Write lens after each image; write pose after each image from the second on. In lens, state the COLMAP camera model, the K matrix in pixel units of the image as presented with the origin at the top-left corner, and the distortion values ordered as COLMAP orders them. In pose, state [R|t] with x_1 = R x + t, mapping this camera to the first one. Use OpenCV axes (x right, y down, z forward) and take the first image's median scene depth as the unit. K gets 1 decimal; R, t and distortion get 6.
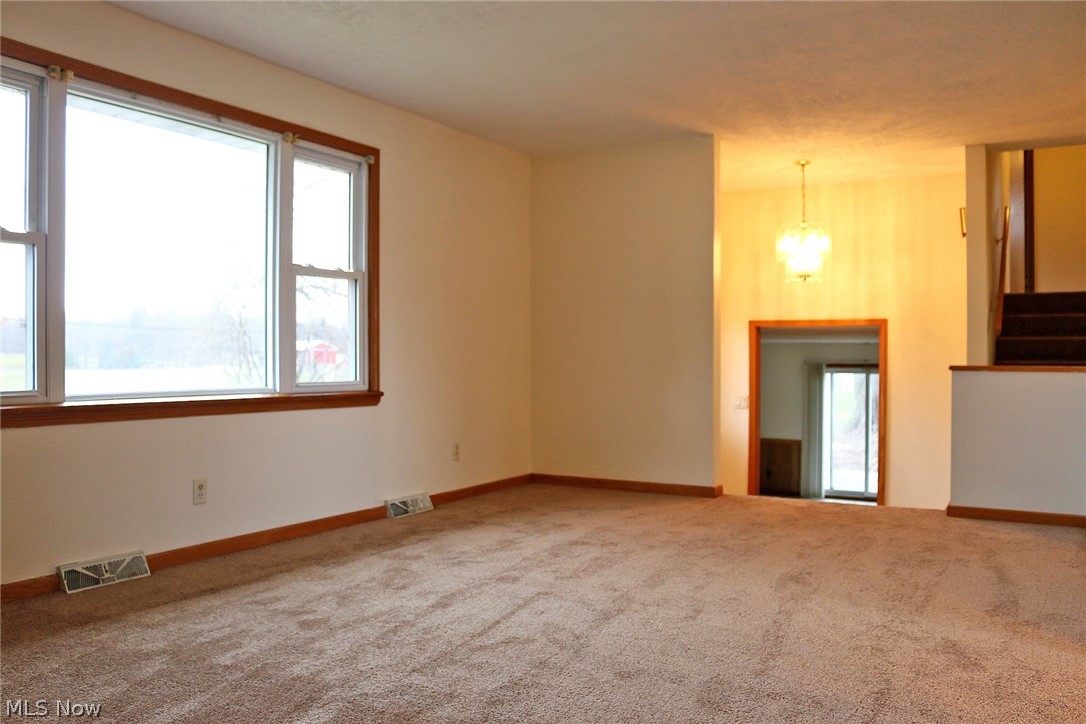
lens RADIAL K [[893.2, 0, 540.4], [0, 893.2, 369.0], [0, 0, 1]] dist [-0.150637, 0.120408]
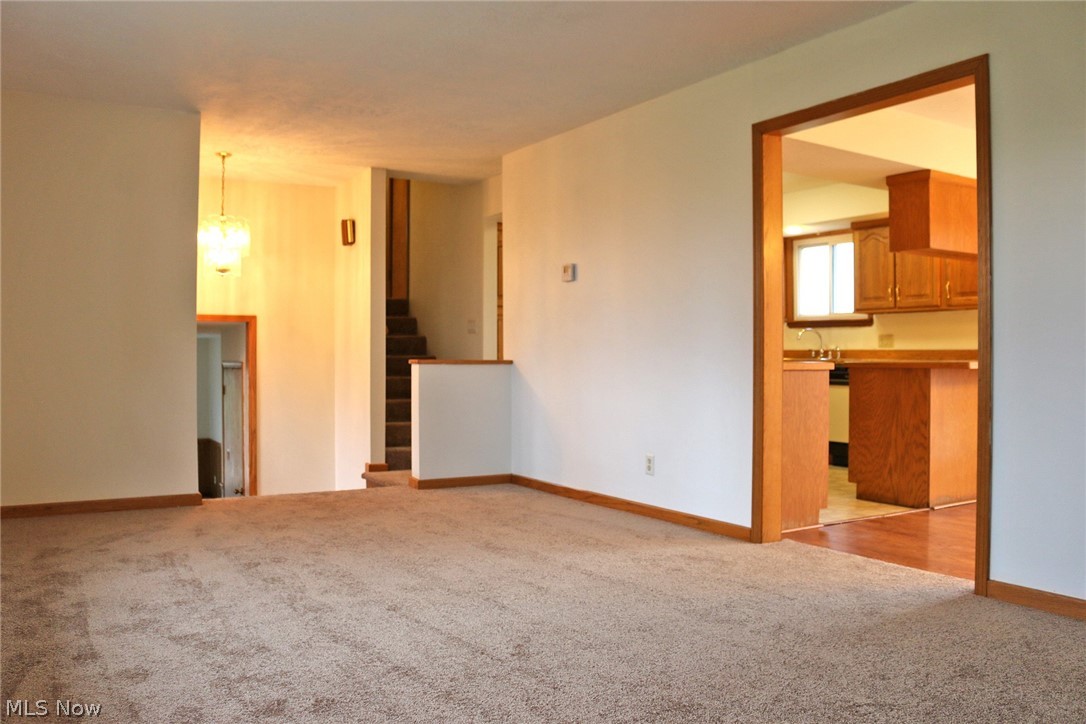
lens RADIAL K [[893.2, 0, 536.7], [0, 893.2, 354.3], [0, 0, 1]] dist [-0.150637, 0.120408]
pose [[0.472732, -0.001613, 0.881205, -0.533664], [0.012359, 0.999912, -0.004801, -0.003736], [-0.881120, 0.013161, 0.472710, 0.313788]]
